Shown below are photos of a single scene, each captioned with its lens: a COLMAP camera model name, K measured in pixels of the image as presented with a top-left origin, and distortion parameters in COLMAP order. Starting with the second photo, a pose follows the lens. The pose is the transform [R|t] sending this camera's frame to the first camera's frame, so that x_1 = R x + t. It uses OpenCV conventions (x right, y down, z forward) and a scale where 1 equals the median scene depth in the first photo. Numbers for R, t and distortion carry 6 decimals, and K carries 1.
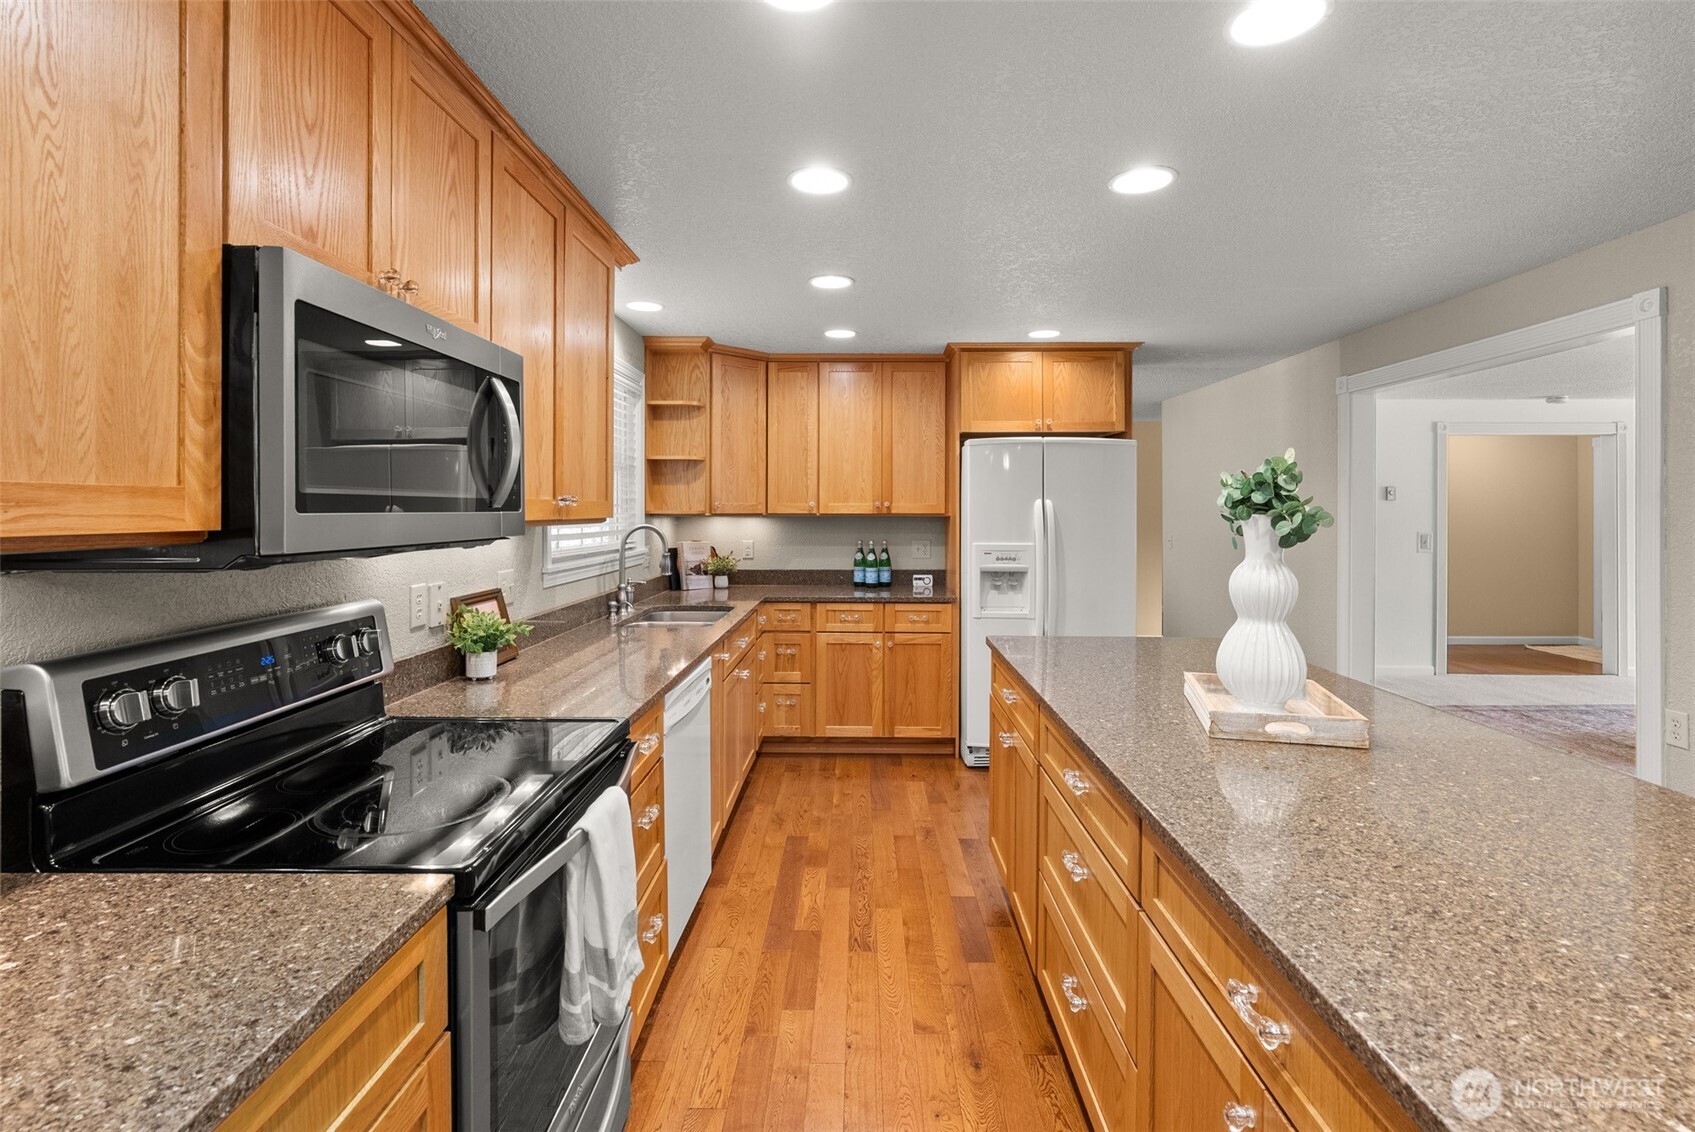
lens RADIAL K [[775.5, 0, 839.7], [0, 775.5, 579.9], [0, 0, 1]] dist [0.001184, 0.001703]
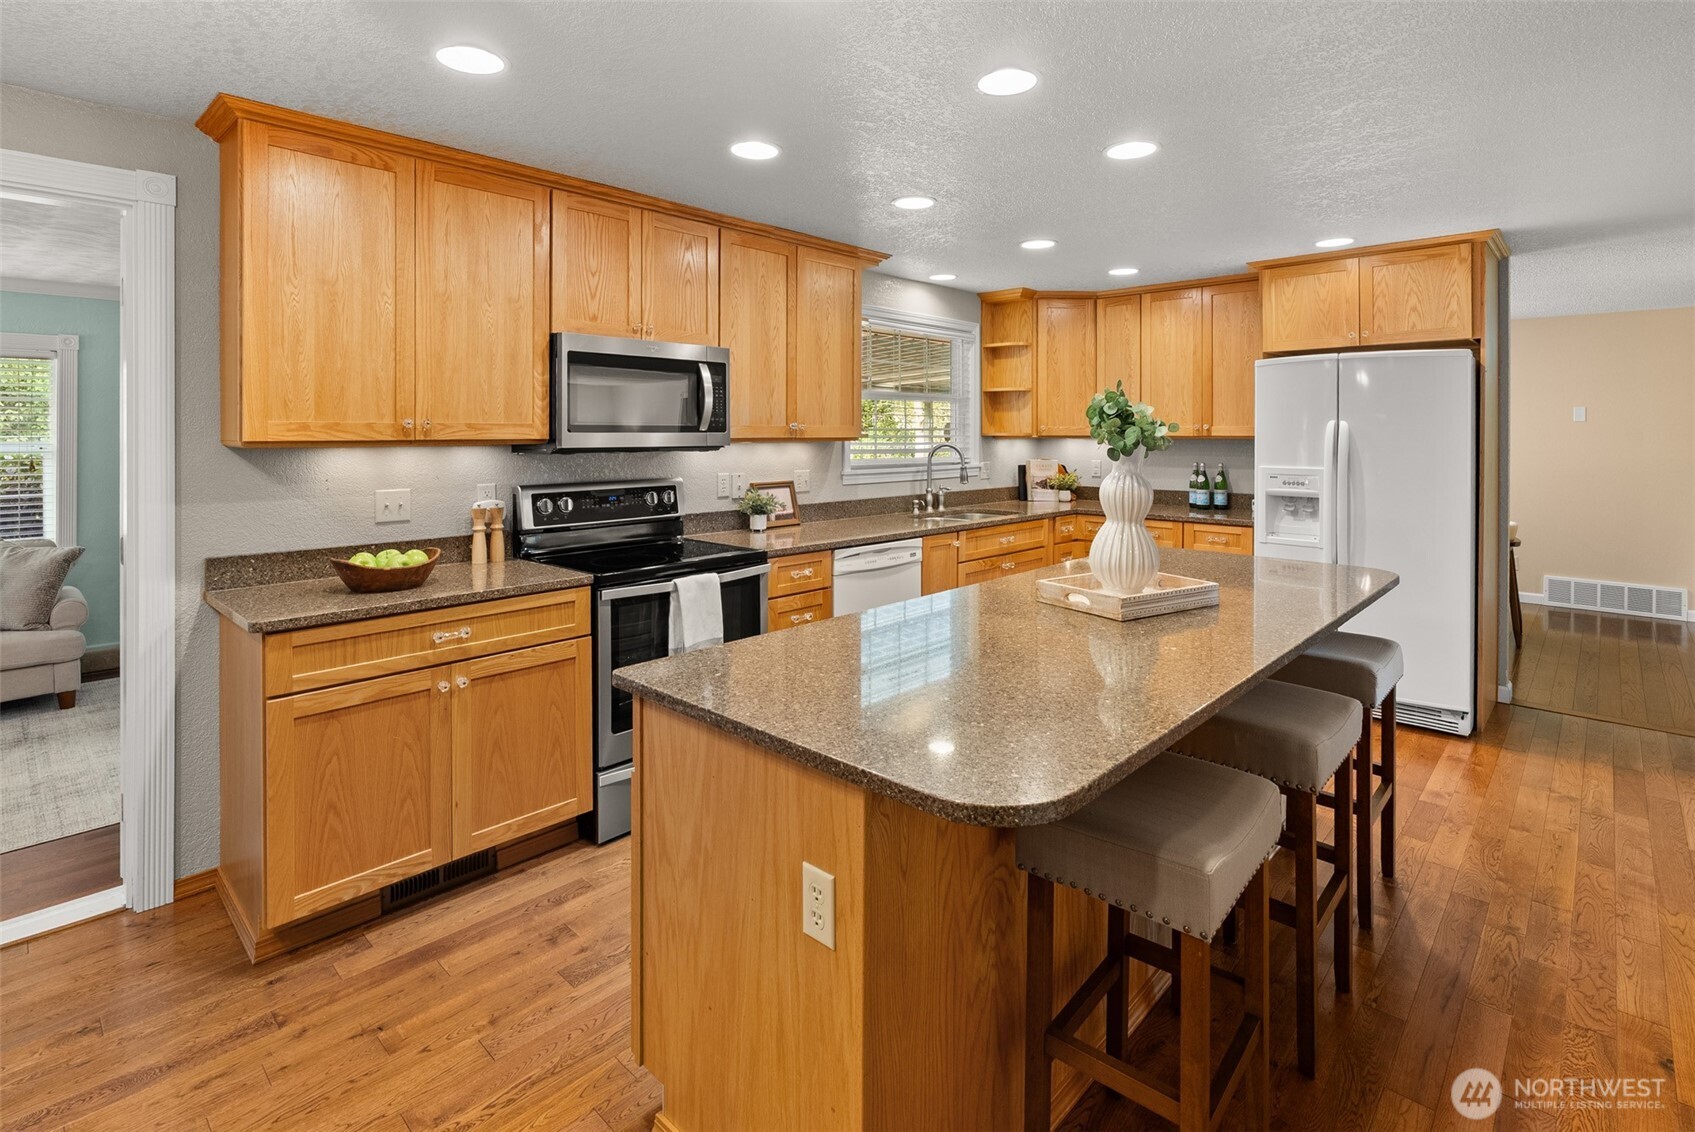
lens RADIAL K [[775.5, 0, 854.0], [0, 775.5, 554.7], [0, 0, 1]] dist [0.001184, 0.001703]
pose [[0.753420, 0.100773, -0.649771, 0.431476], [-0.058684, 0.994548, 0.086198, 0.009985], [0.654915, -0.026812, 0.755227, -0.087605]]
